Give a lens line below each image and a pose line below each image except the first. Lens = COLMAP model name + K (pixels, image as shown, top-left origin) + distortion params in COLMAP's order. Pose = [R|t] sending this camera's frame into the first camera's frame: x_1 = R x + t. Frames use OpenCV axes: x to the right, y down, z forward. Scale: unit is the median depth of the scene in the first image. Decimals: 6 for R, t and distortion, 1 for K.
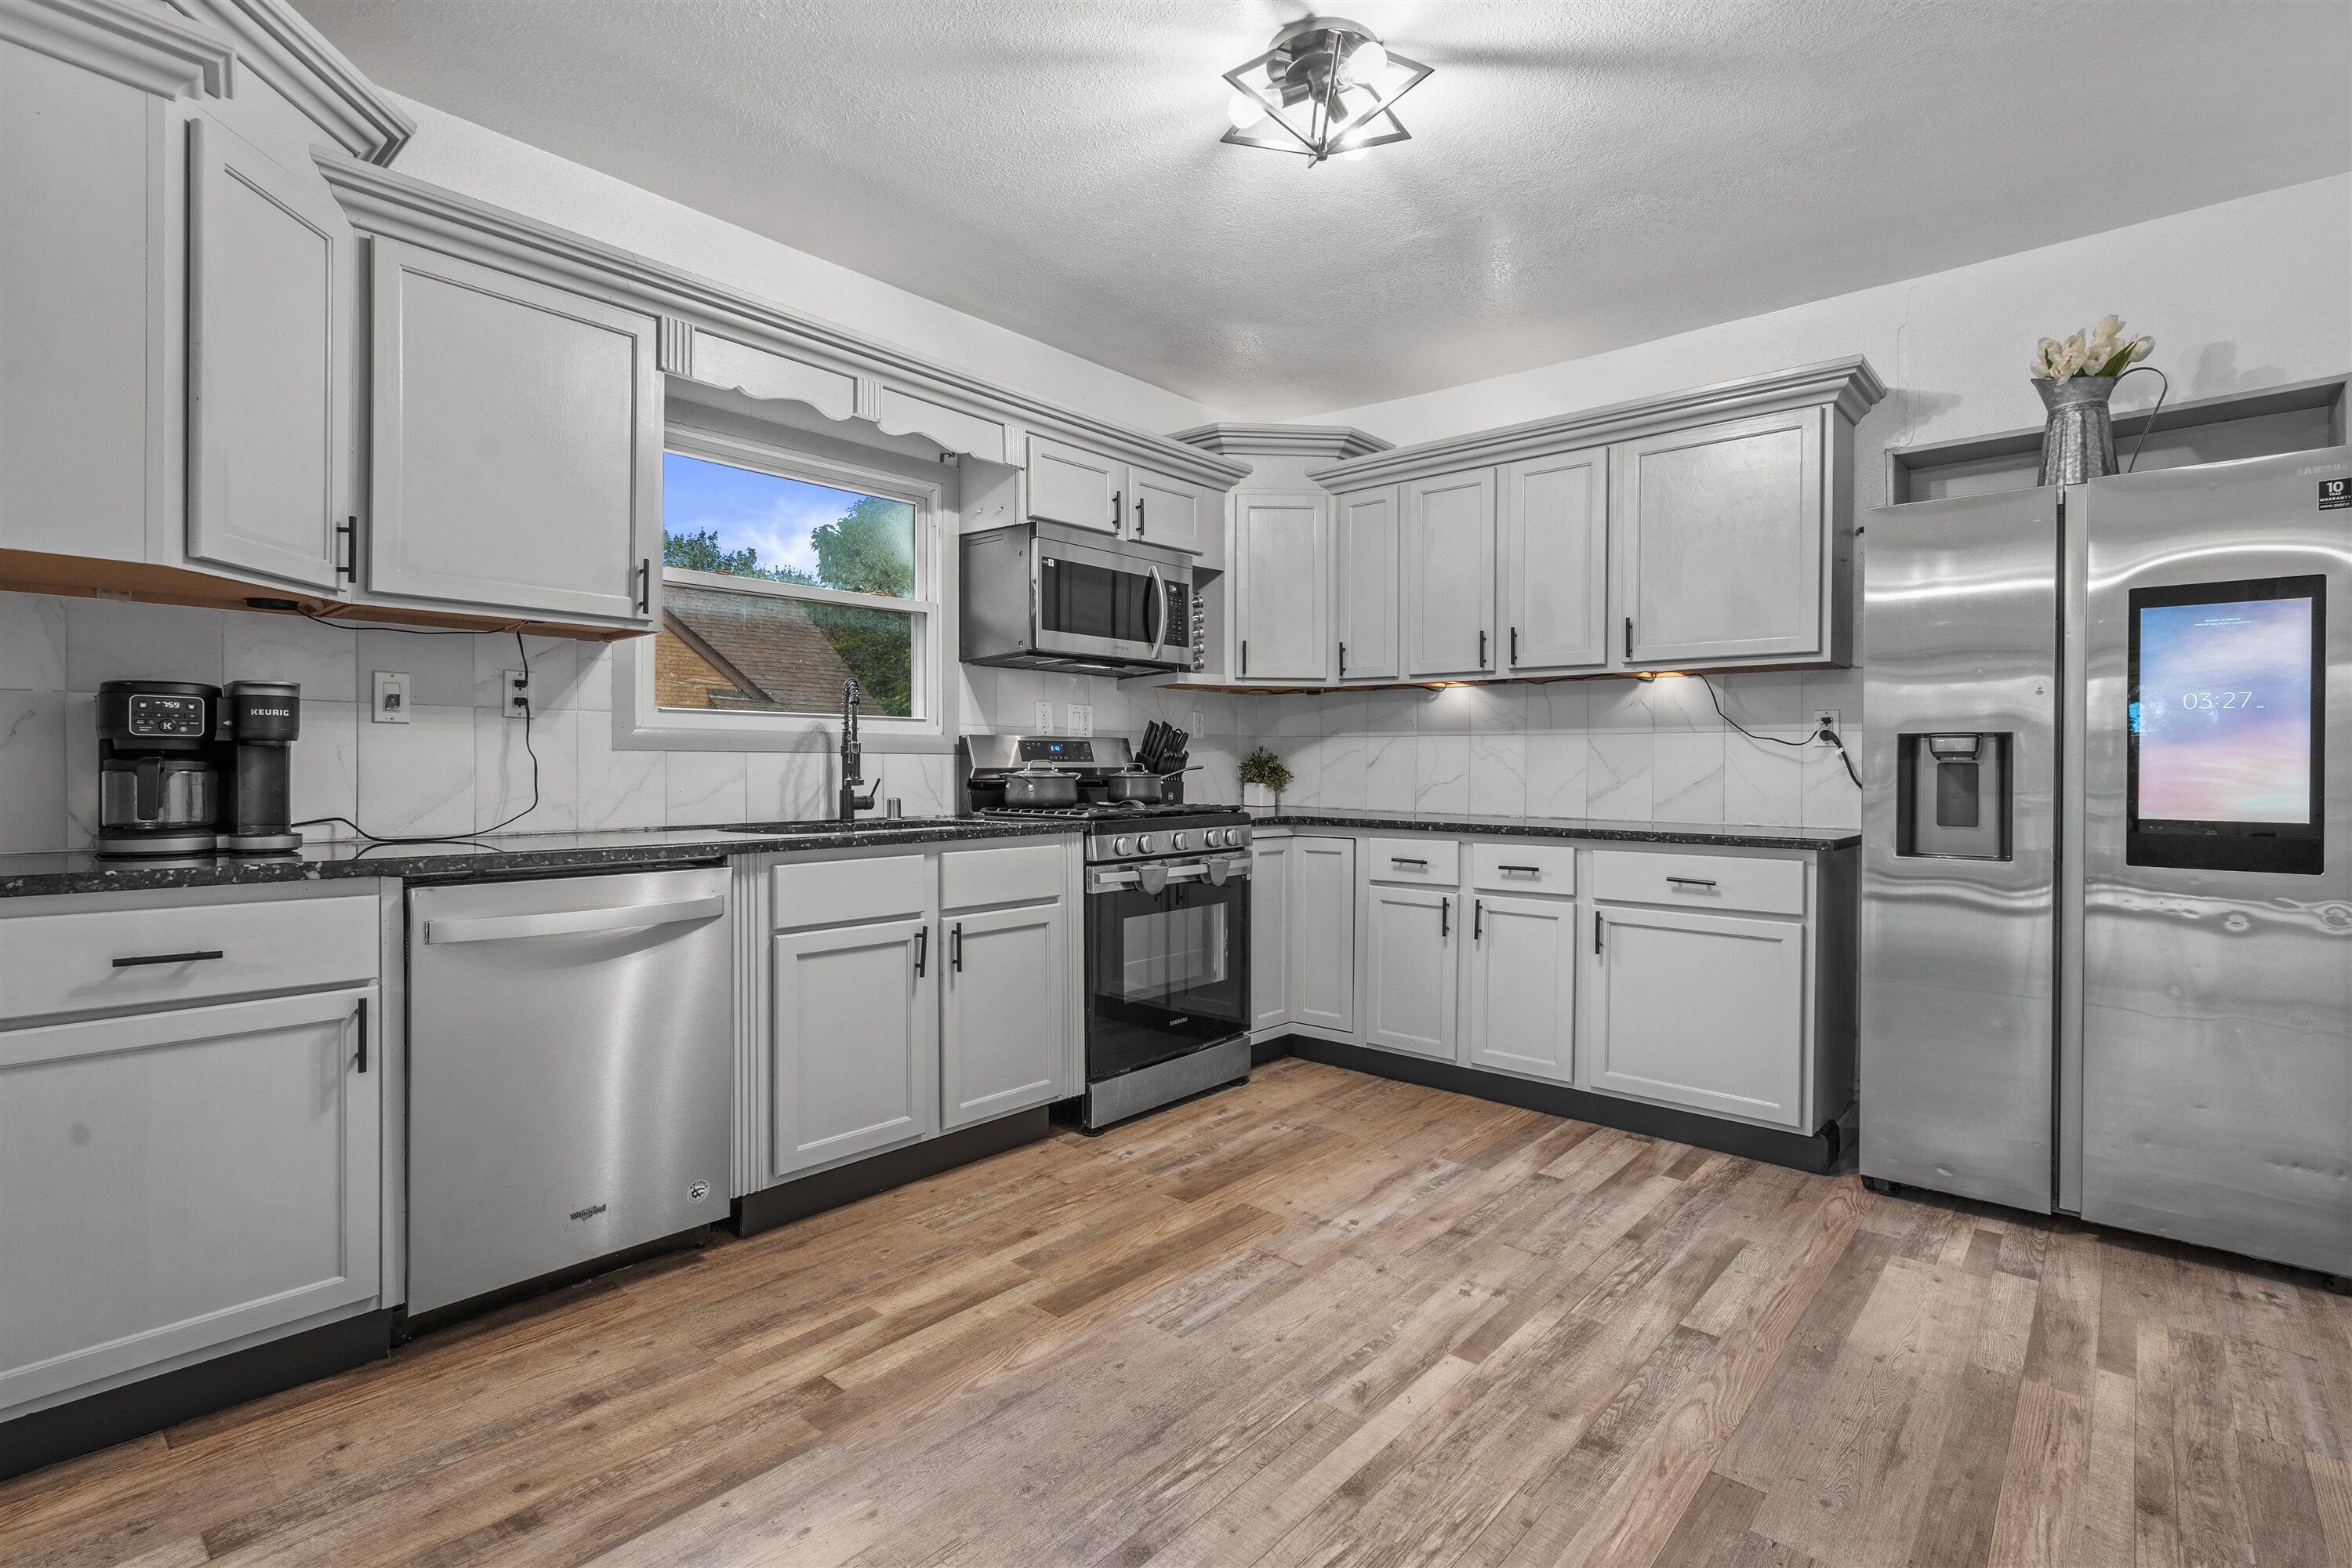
lens RADIAL K [[1124.2, 0, 1167.8], [0, 1124.2, 765.7], [0, 0, 1]] dist [-0.001458, 0.001563]
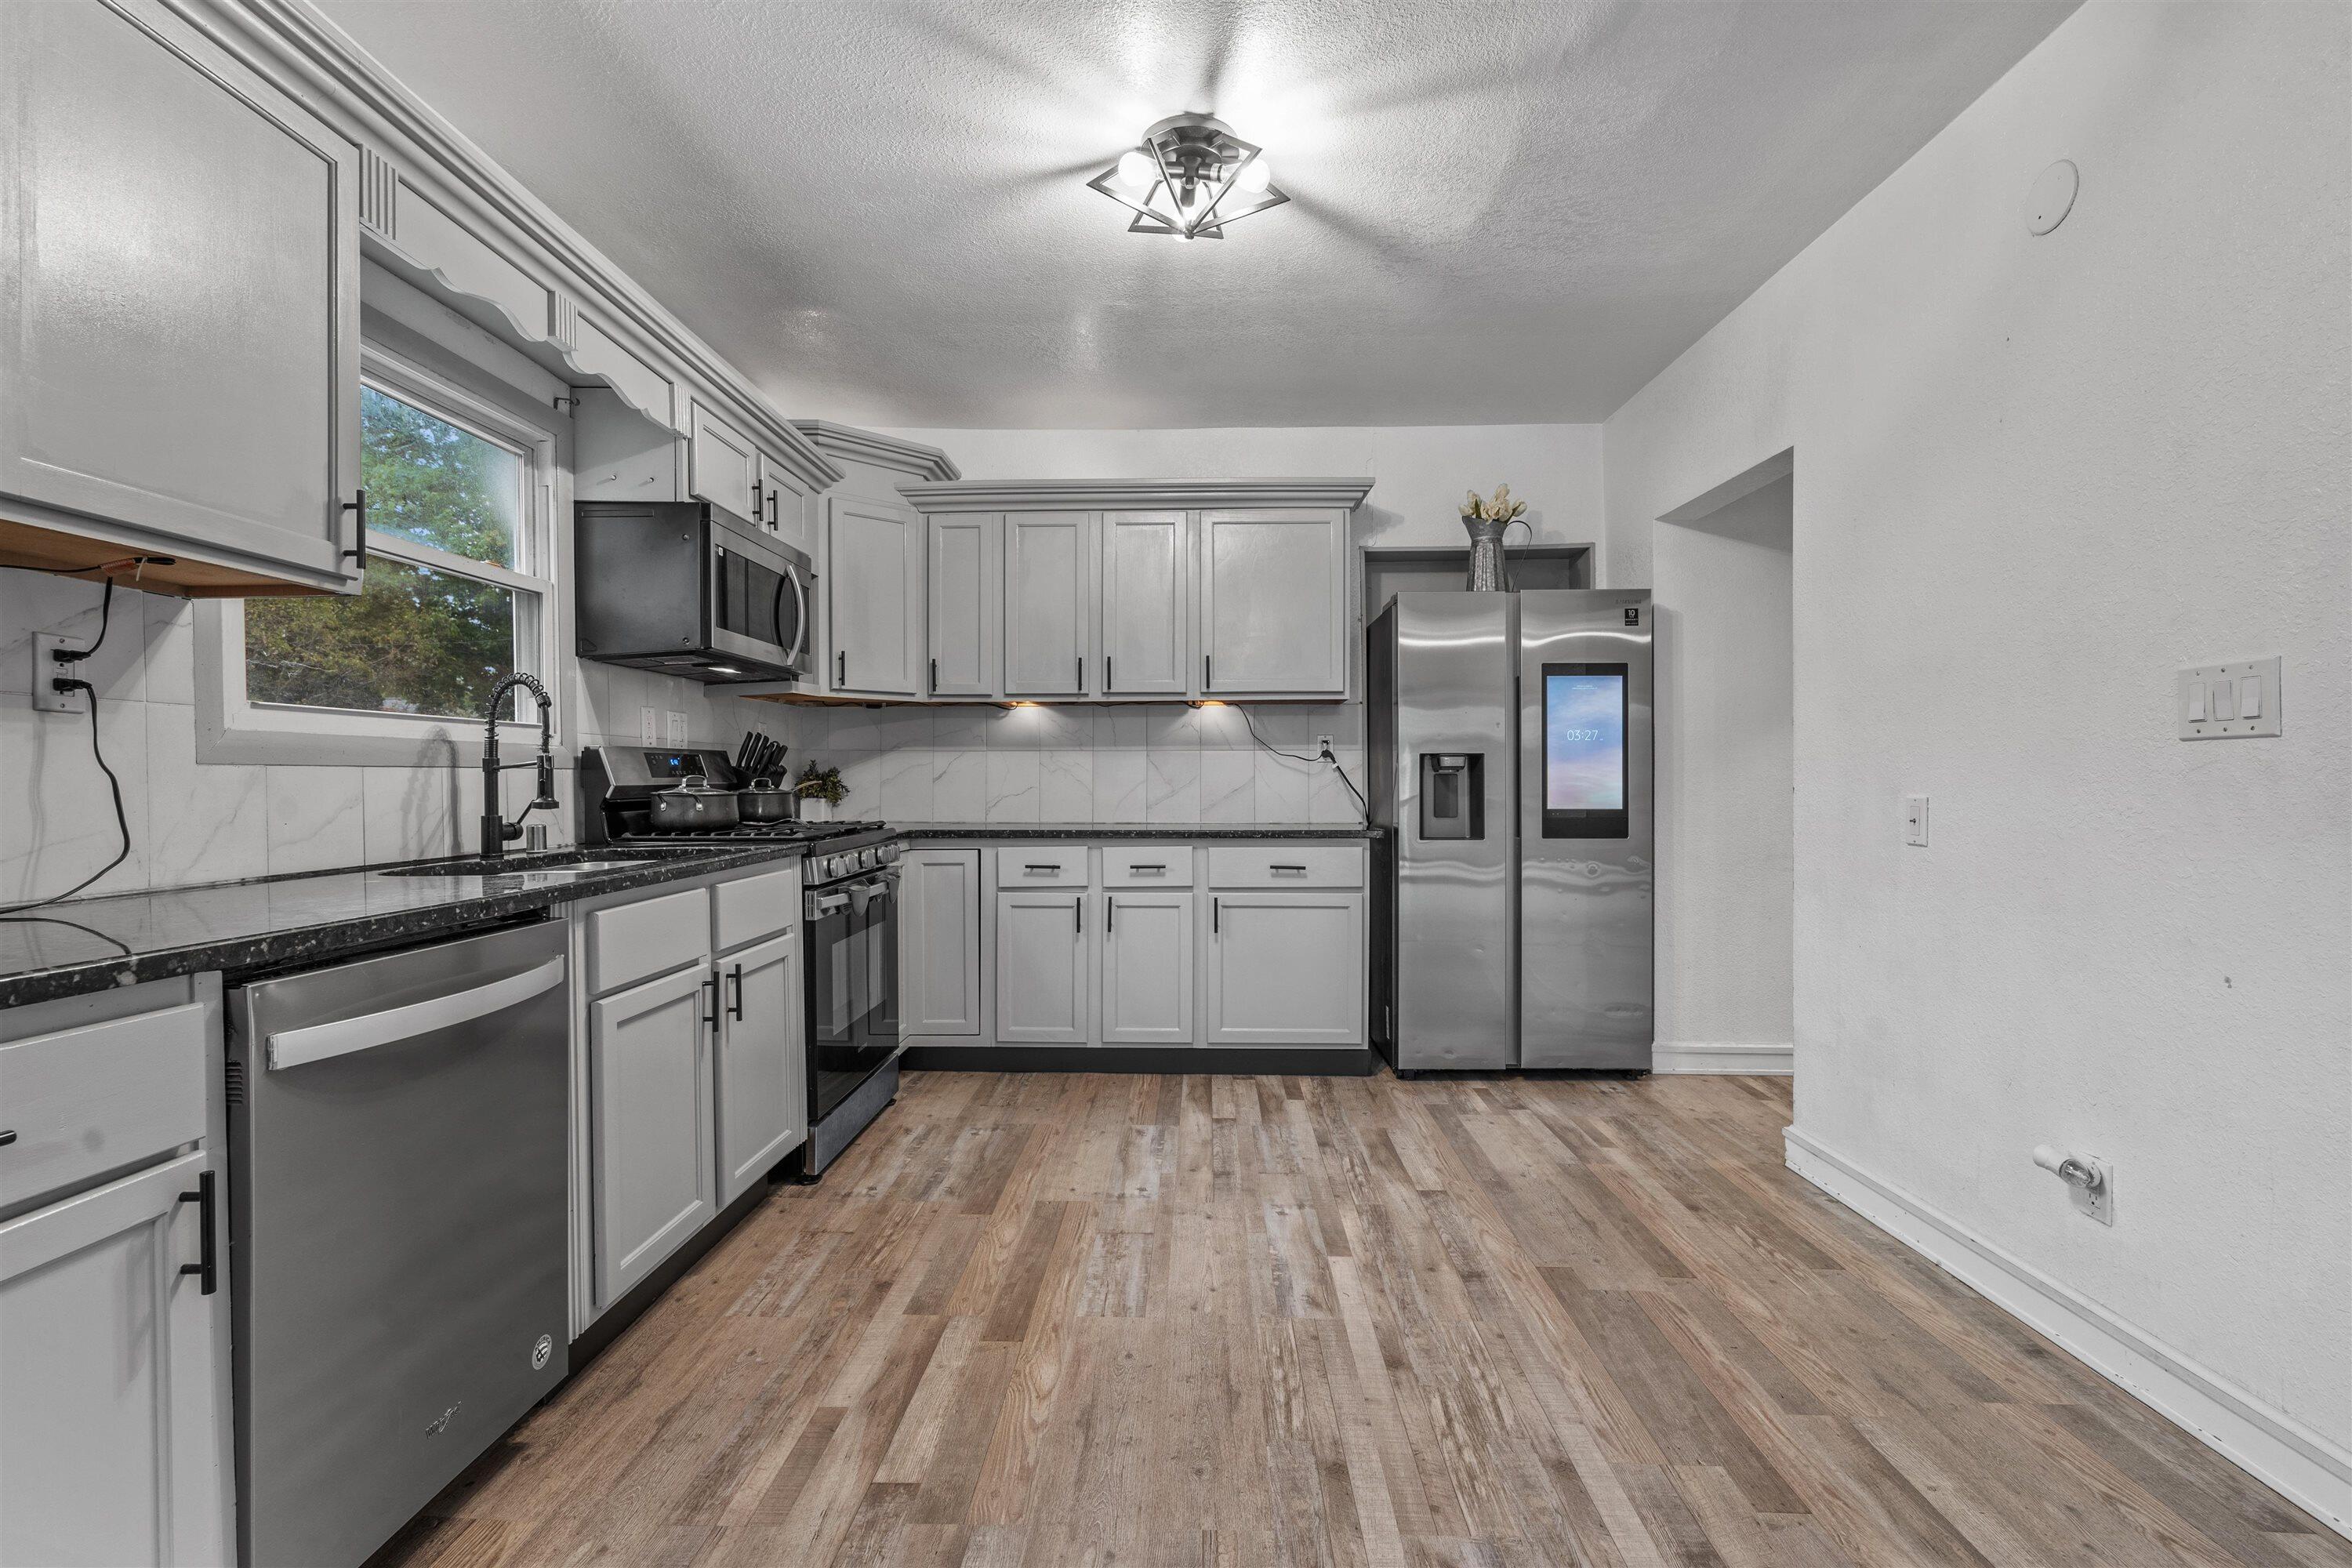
lens RADIAL K [[1096.1, 0, 1176.0], [0, 1096.1, 784.0], [0, 0, 1]] dist [-0.009439, 0.001063]
pose [[0.762912, -0.010521, 0.646417, -0.441405], [0.007127, 0.999944, 0.007863, -0.002943], [-0.646463, -0.001391, 0.762944, 0.132877]]
